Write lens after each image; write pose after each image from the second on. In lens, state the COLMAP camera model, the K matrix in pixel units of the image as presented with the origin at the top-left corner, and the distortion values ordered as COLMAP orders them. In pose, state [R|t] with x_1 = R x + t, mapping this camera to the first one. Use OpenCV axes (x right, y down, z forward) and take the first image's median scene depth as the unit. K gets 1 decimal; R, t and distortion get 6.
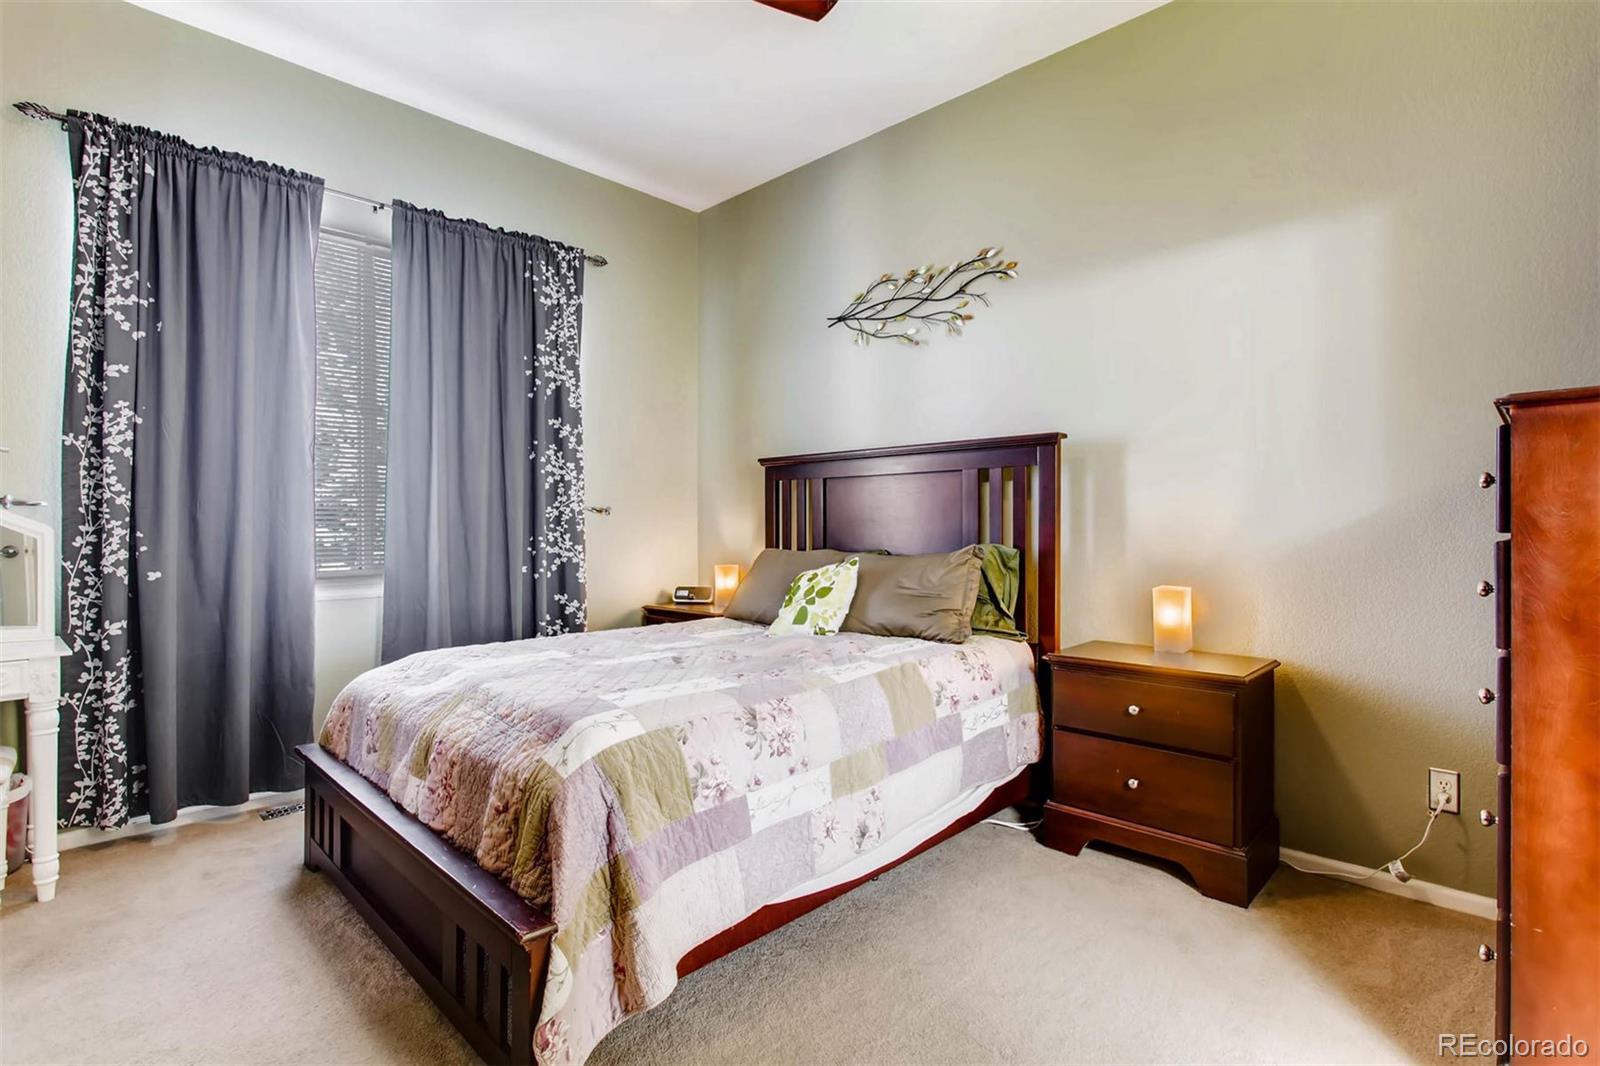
lens RADIAL K [[779.7, 0, 800.3], [0, 779.7, 525.6], [0, 0, 1]] dist [-0.024436, 0.000100]
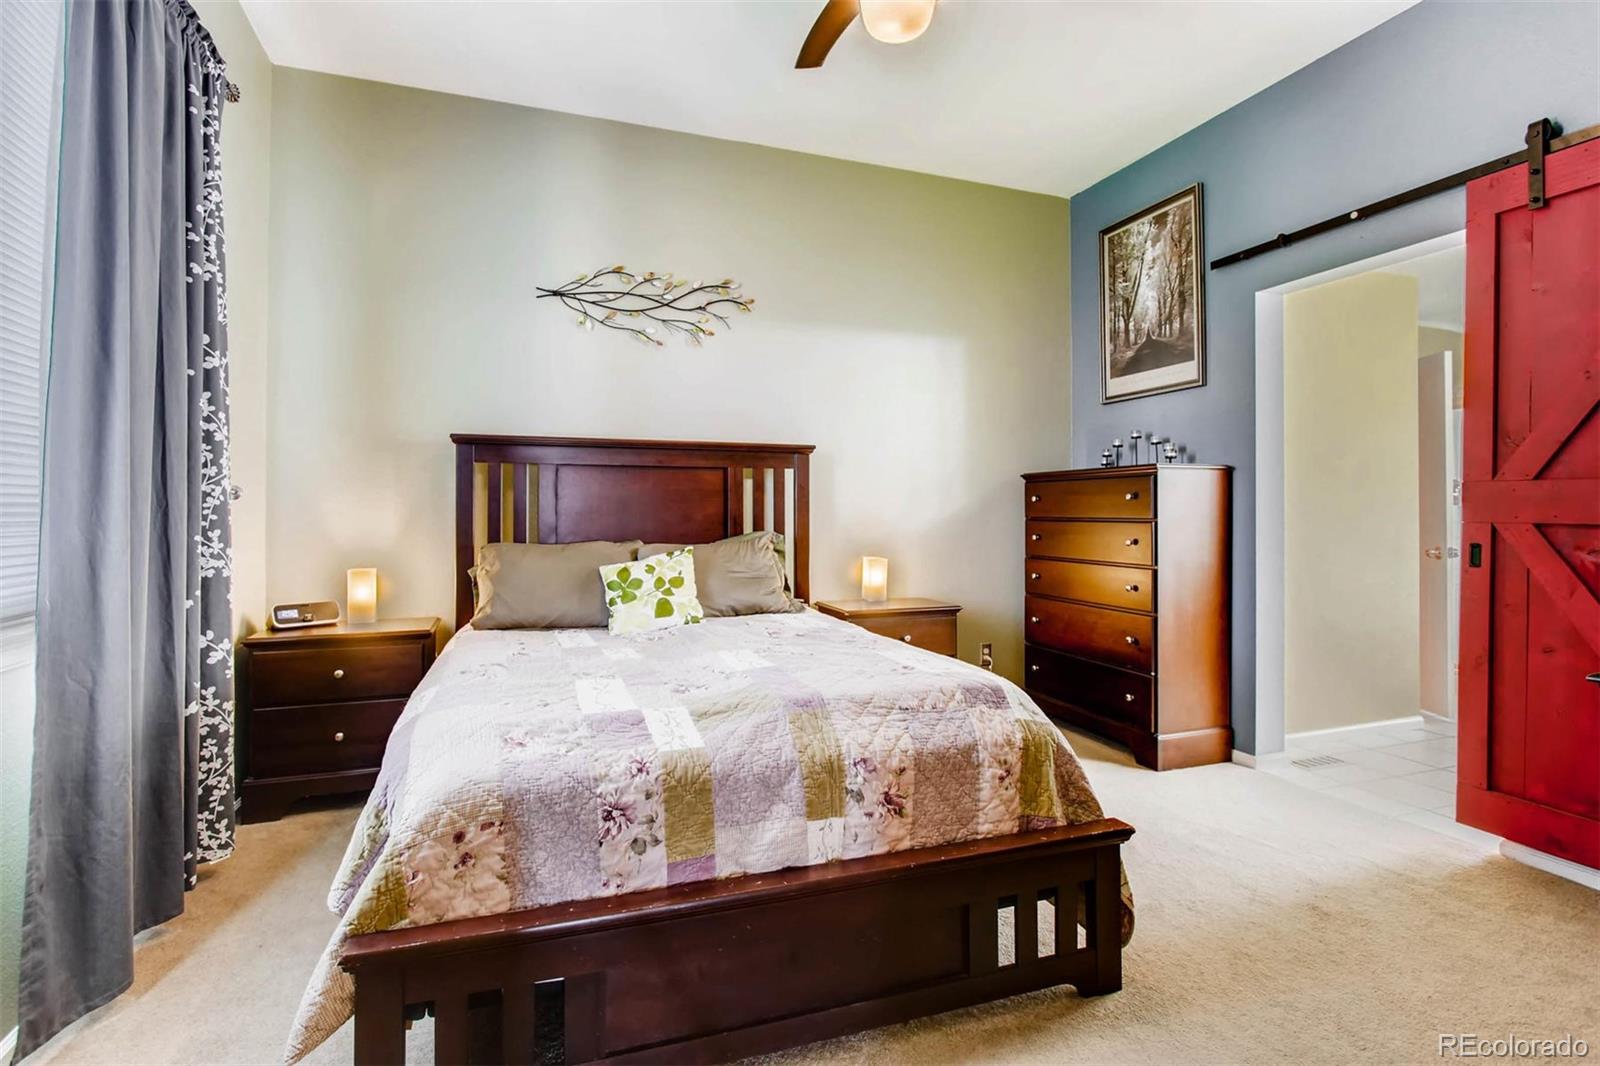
lens RADIAL K [[771.9, 0, 800.2], [0, 771.9, 510.8], [0, 0, 1]] dist [-0.010696, -0.000489]
pose [[0.433721, 0.006879, 0.901021, -0.691524], [0.000197, 0.999970, -0.007729, 0.000758], [-0.901047, 0.003530, 0.433707, 0.364691]]
